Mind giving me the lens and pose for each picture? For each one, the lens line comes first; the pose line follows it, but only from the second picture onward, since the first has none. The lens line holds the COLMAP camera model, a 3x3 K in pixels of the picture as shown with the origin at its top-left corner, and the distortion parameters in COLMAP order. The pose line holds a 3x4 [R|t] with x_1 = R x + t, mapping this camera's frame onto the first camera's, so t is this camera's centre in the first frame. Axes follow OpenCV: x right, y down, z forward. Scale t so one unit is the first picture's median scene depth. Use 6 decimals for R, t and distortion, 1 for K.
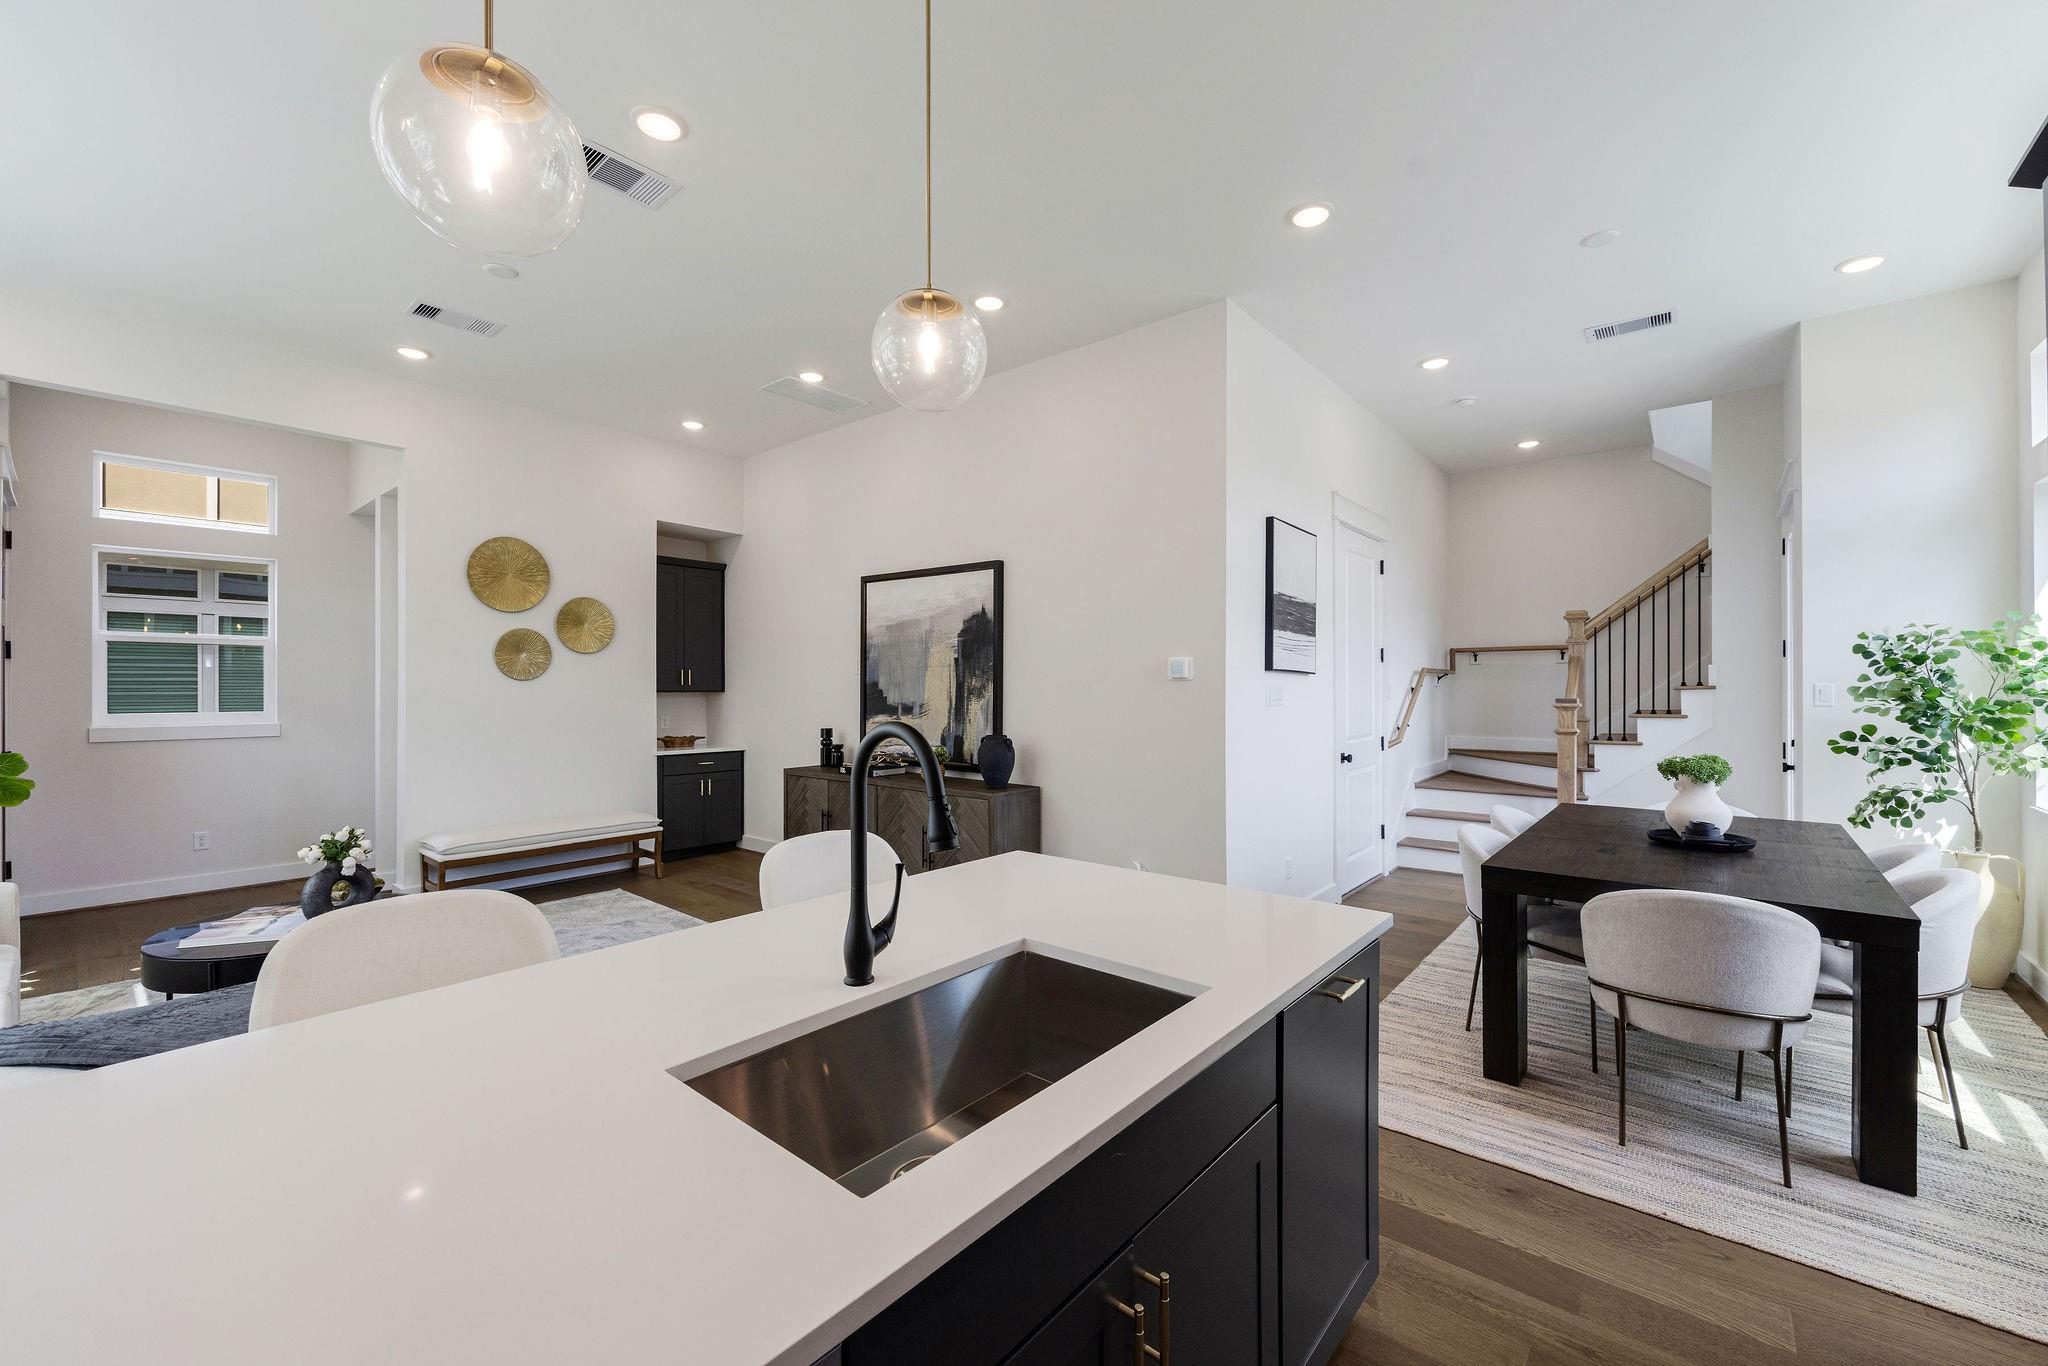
lens RADIAL K [[812.3, 0, 1024.0], [0, 812.3, 683.0], [0, 0, 1]] dist [-0.007996, -0.000112]
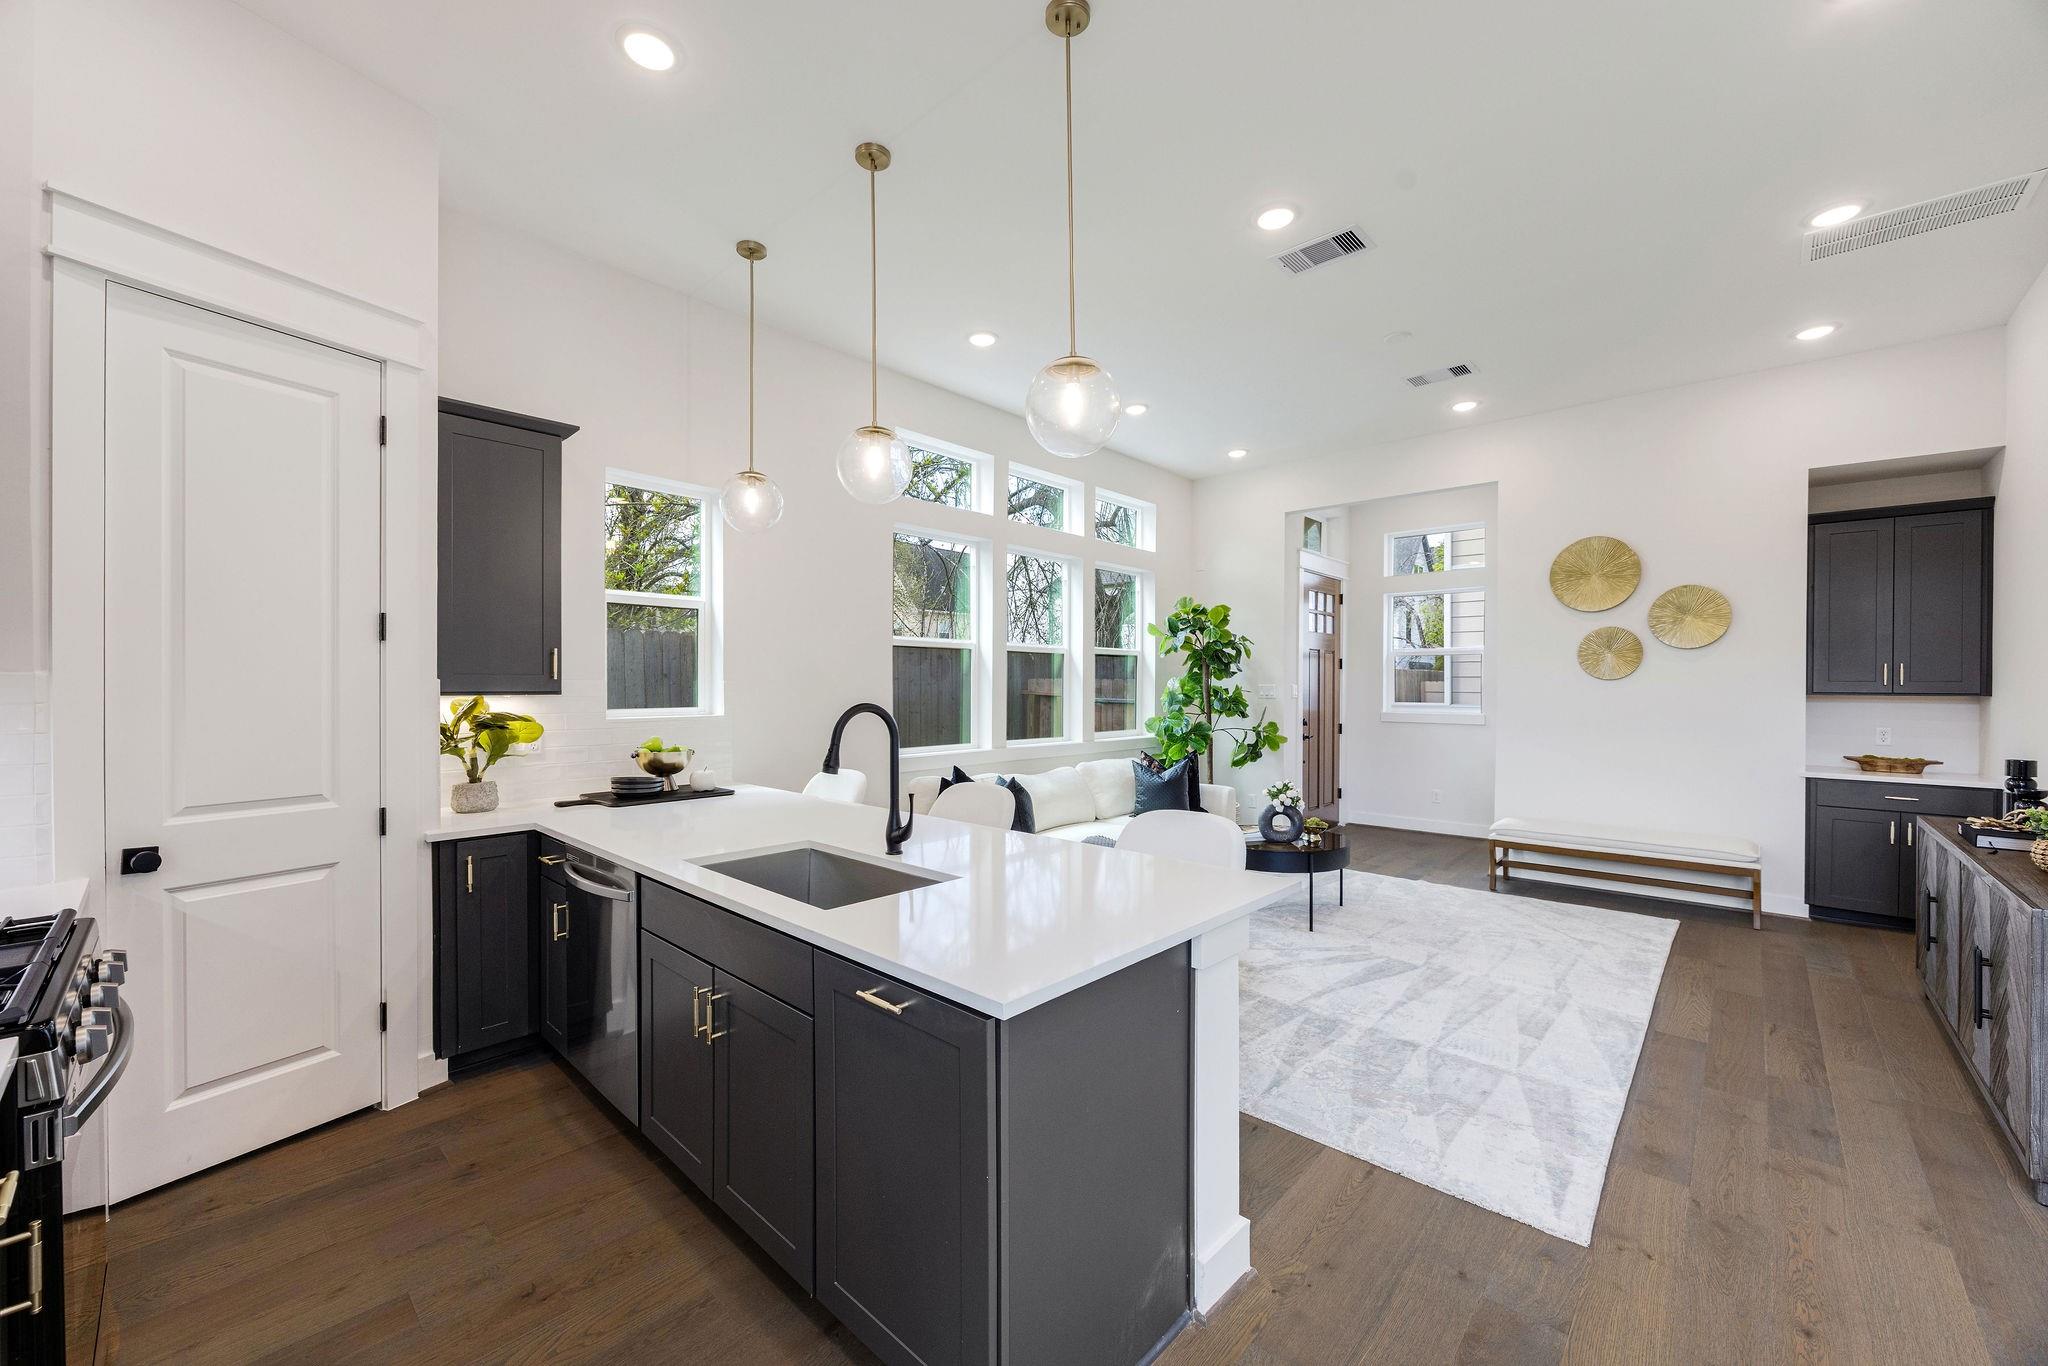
lens RADIAL K [[791.5, 0, 1025.4], [0, 791.5, 690.6], [0, 0, 1]] dist [-0.000870, -0.000082]
pose [[-0.045840, 0.007908, -0.998917, 0.383417], [0.001877, 0.999968, 0.007830, 0.000693], [0.998947, -0.001516, -0.045853, 0.351987]]
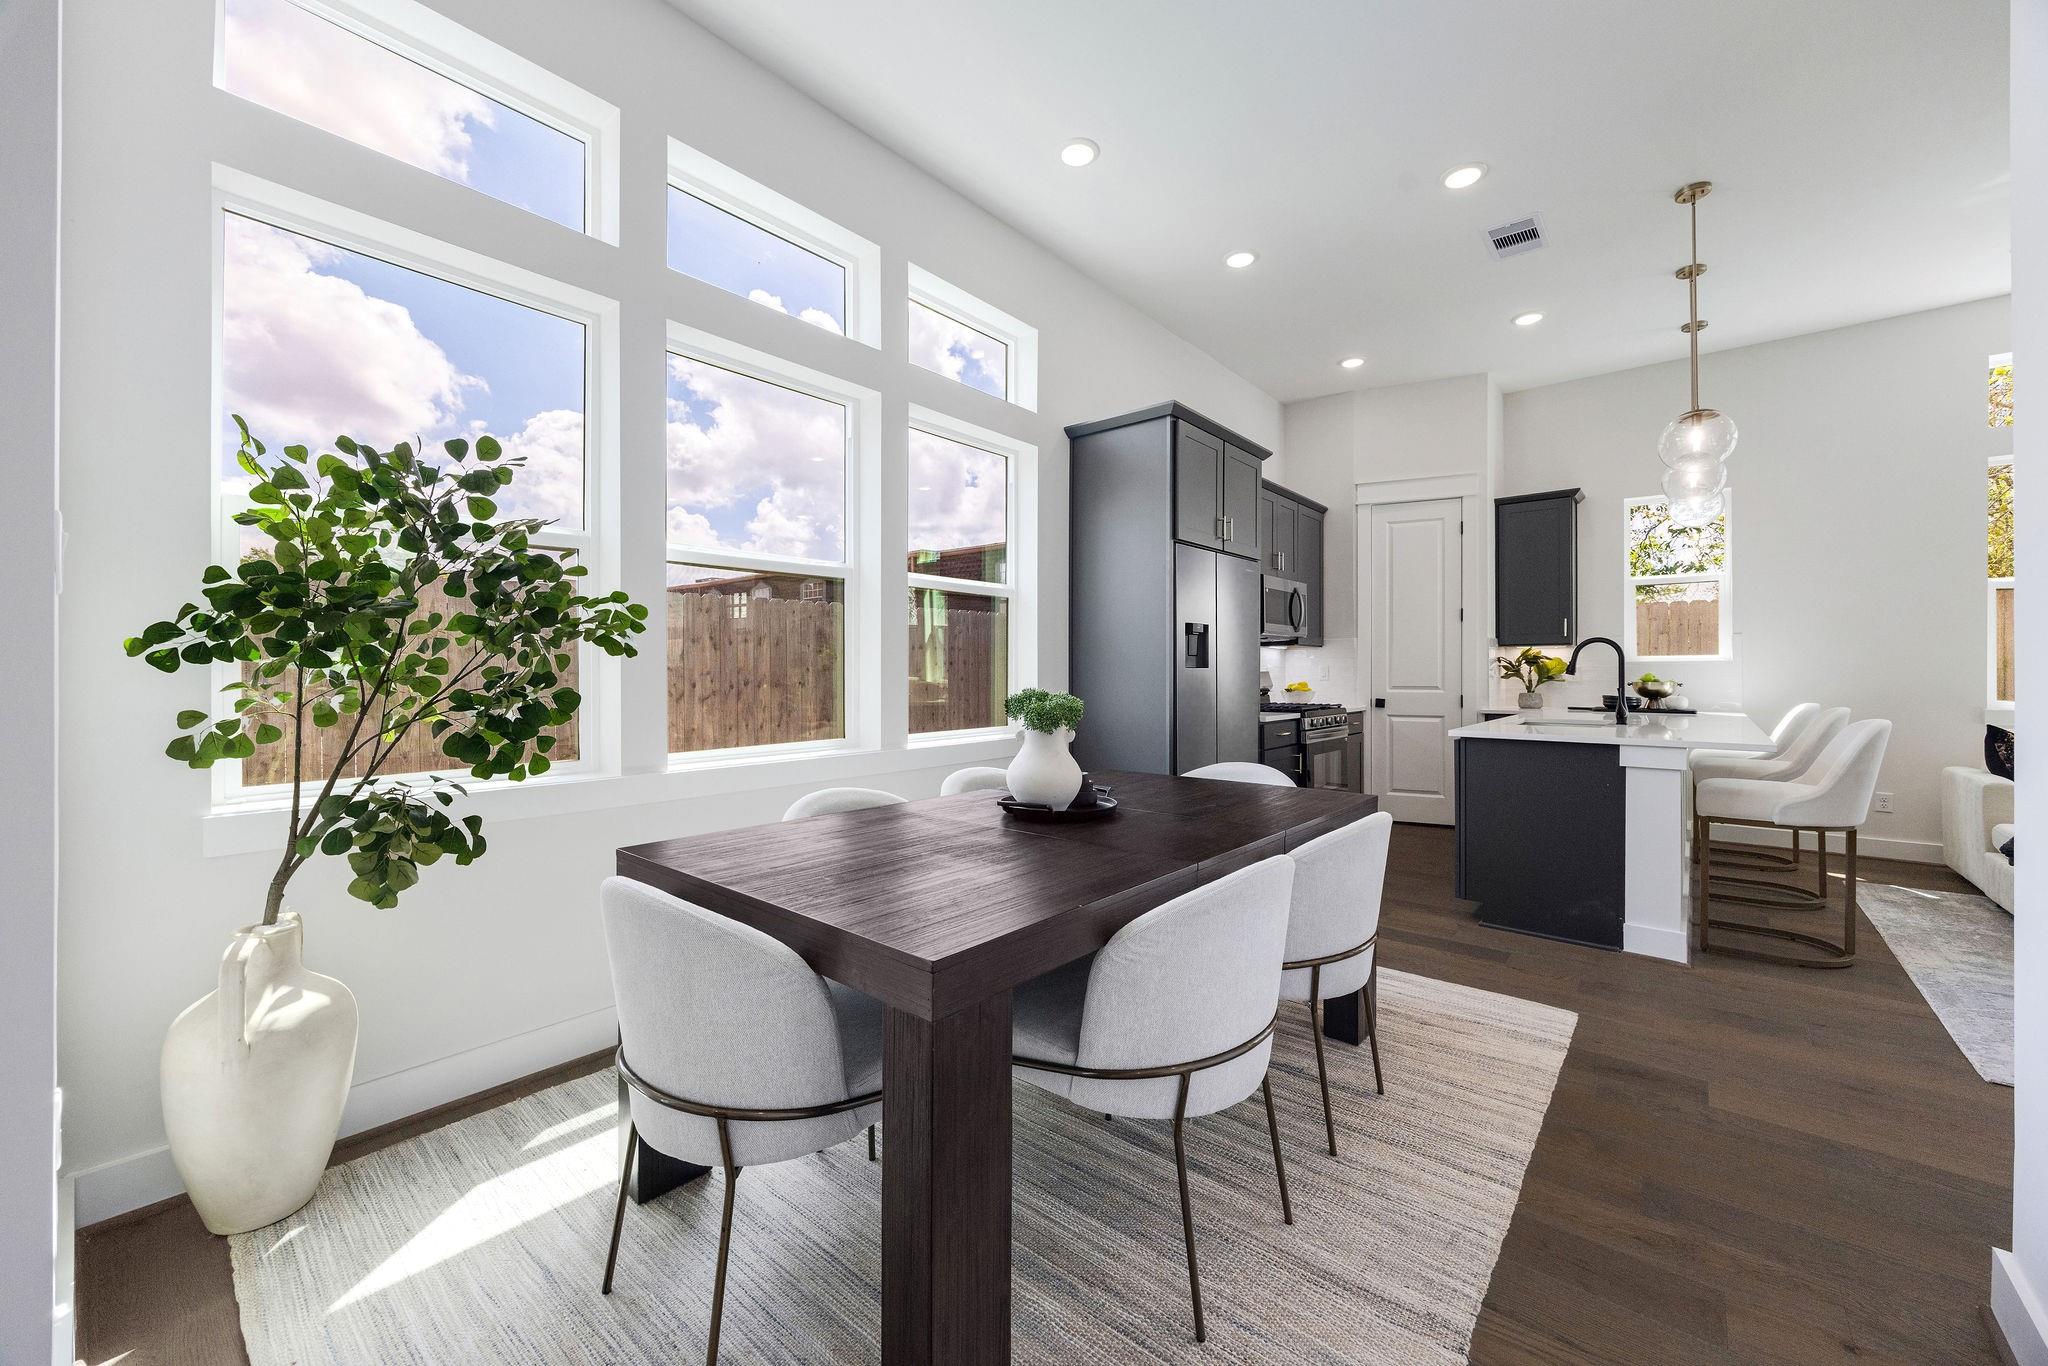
lens RADIAL K [[781.3, 0, 1027.3], [0, 781.3, 663.4], [0, 0, 1]] dist [-0.002516, -0.000198]
pose [[-0.999981, 0.003332, 0.005094, 0.512243], [0.003250, 0.999867, -0.015984, 0.046929], [-0.005147, -0.015967, -0.999859, 1.011933]]
